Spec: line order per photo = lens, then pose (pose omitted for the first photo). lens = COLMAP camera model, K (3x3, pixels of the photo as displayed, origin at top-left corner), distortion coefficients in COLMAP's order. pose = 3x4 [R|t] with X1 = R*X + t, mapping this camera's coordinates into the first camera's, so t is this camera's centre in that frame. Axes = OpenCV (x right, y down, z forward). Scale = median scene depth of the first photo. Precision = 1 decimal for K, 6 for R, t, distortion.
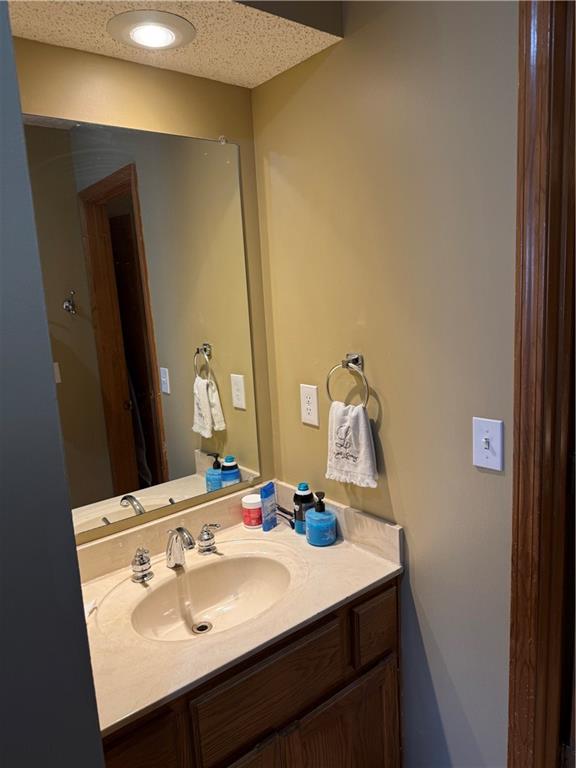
lens RADIAL K [[531.4, 0, 287.0], [0, 531.4, 378.9], [0, 0, 1]] dist [0.057515, -0.095087]
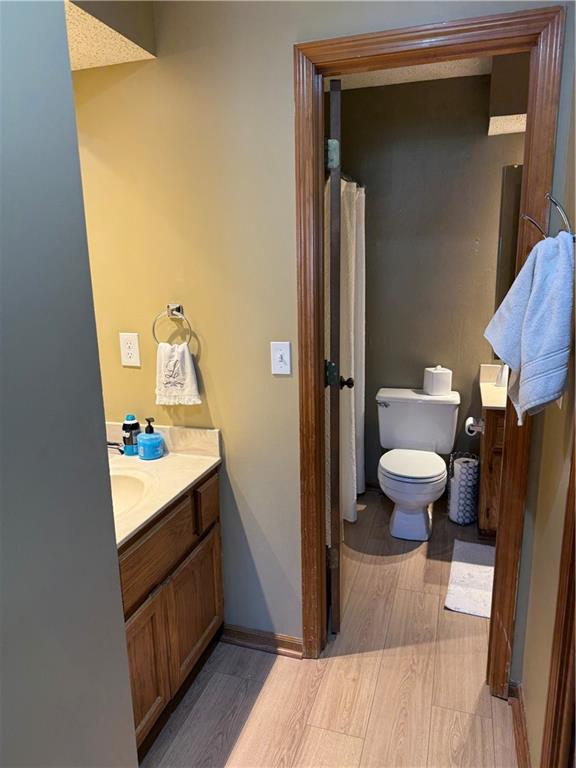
lens RADIAL K [[543.7, 0, 288.0], [0, 543.7, 384.0], [0, 0, 1]] dist [0.074636, -0.096022]
pose [[0.829019, -0.082660, 0.553077, -0.399741], [0.062759, 0.996520, 0.054865, 0.090655], [-0.555687, -0.010773, 0.831322, -0.264289]]
